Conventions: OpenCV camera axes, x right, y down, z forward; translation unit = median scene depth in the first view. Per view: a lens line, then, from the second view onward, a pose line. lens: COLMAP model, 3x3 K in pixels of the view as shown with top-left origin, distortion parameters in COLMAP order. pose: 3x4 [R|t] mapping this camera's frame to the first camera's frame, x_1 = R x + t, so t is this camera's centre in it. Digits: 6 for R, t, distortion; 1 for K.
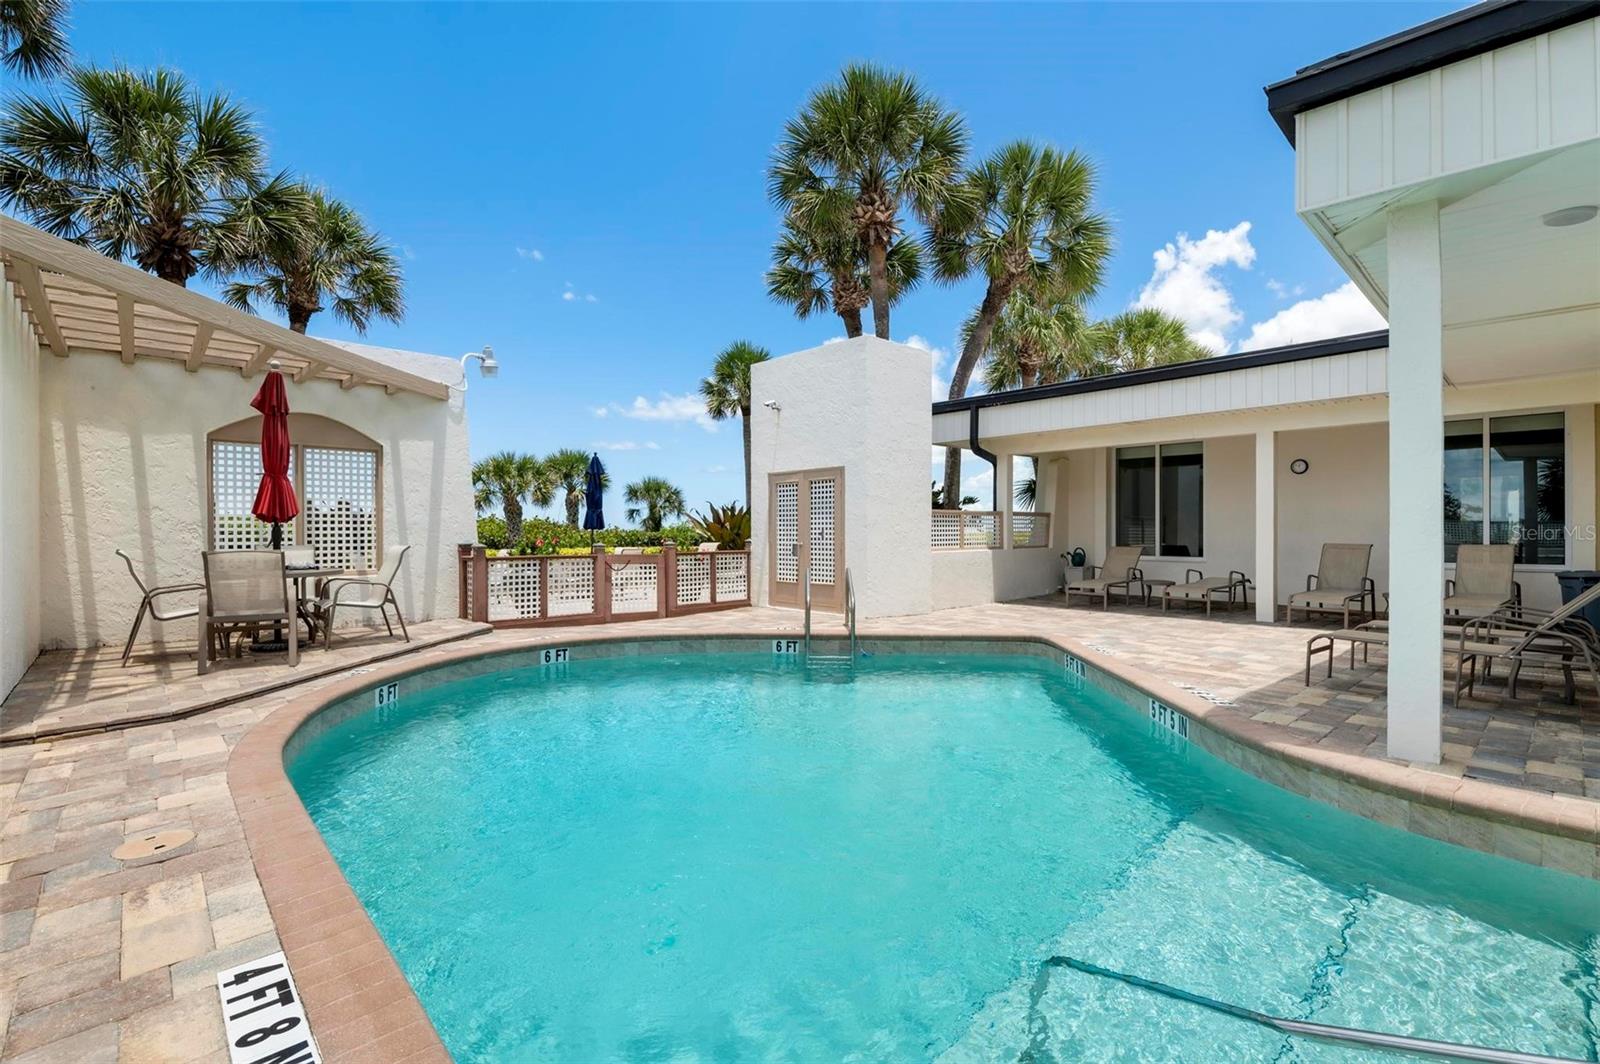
lens RADIAL K [[710.7, 0, 800.0], [0, 710.7, 532.0], [0, 0, 1]] dist [-0.002227, -0.012523]
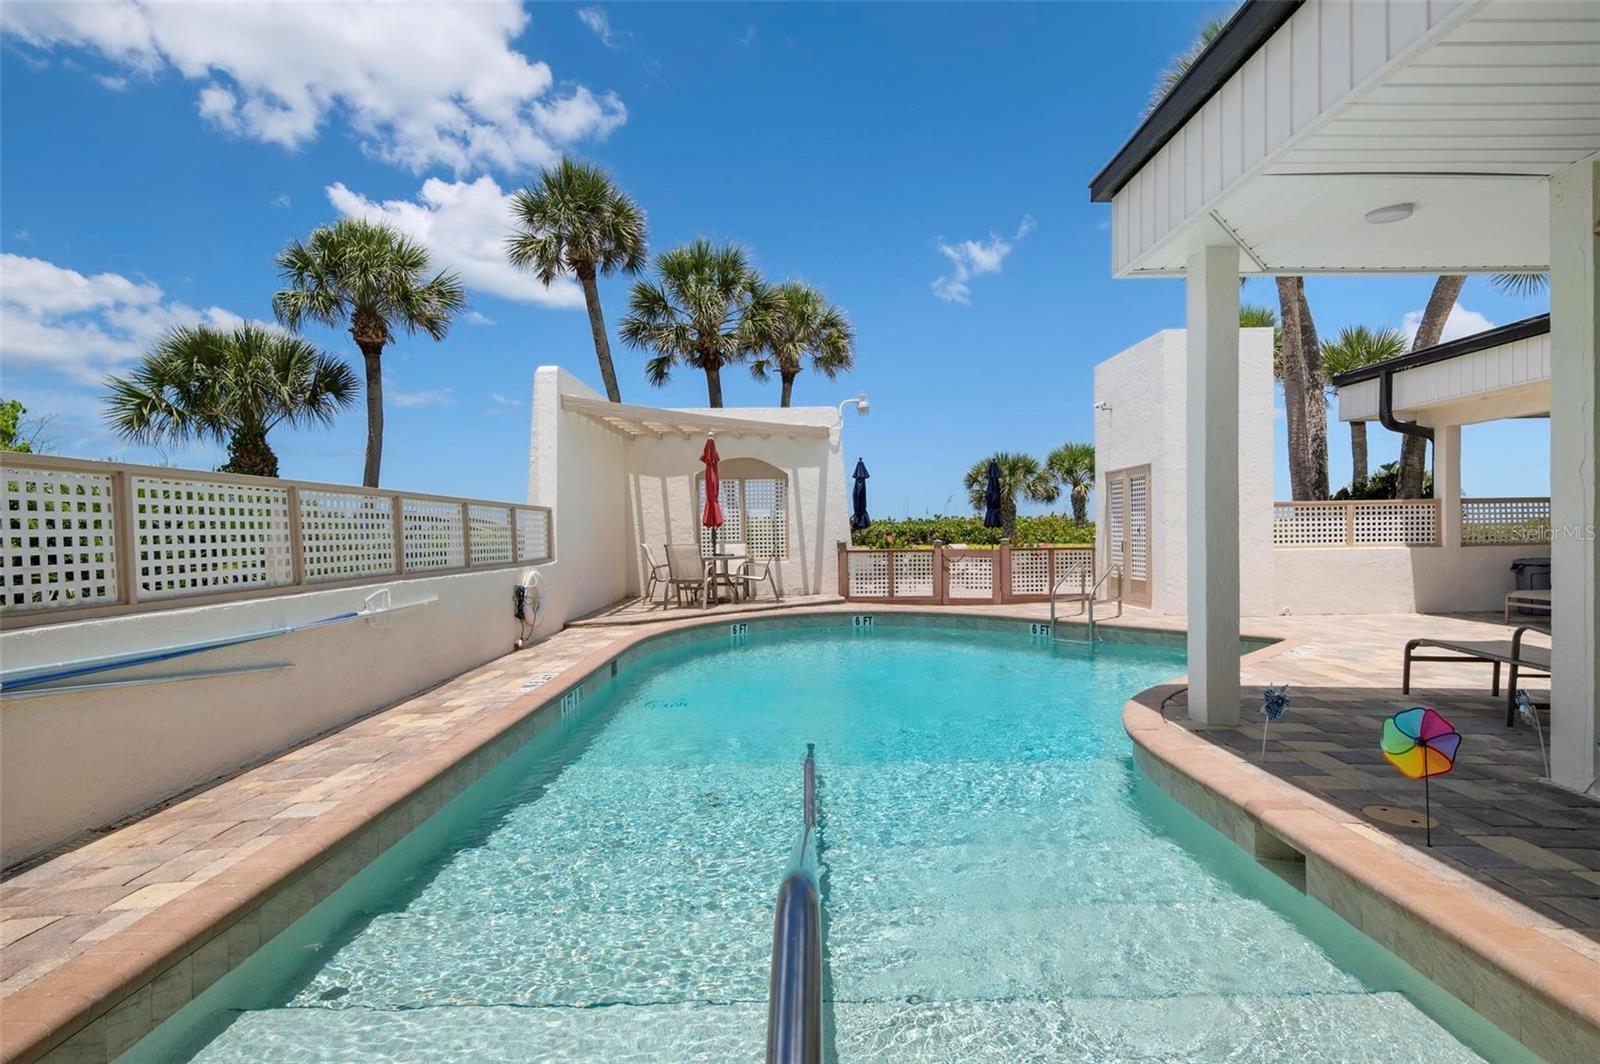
lens RADIAL K [[785.8, 0, 800.0], [0, 785.8, 532.0], [0, 0, 1]] dist [0.001307, 0.000170]
pose [[0.729535, -0.008556, -0.683890, 0.431541], [0.012147, 0.999926, 0.000448, -0.000991], [0.683835, -0.008634, 0.729585, -0.141210]]
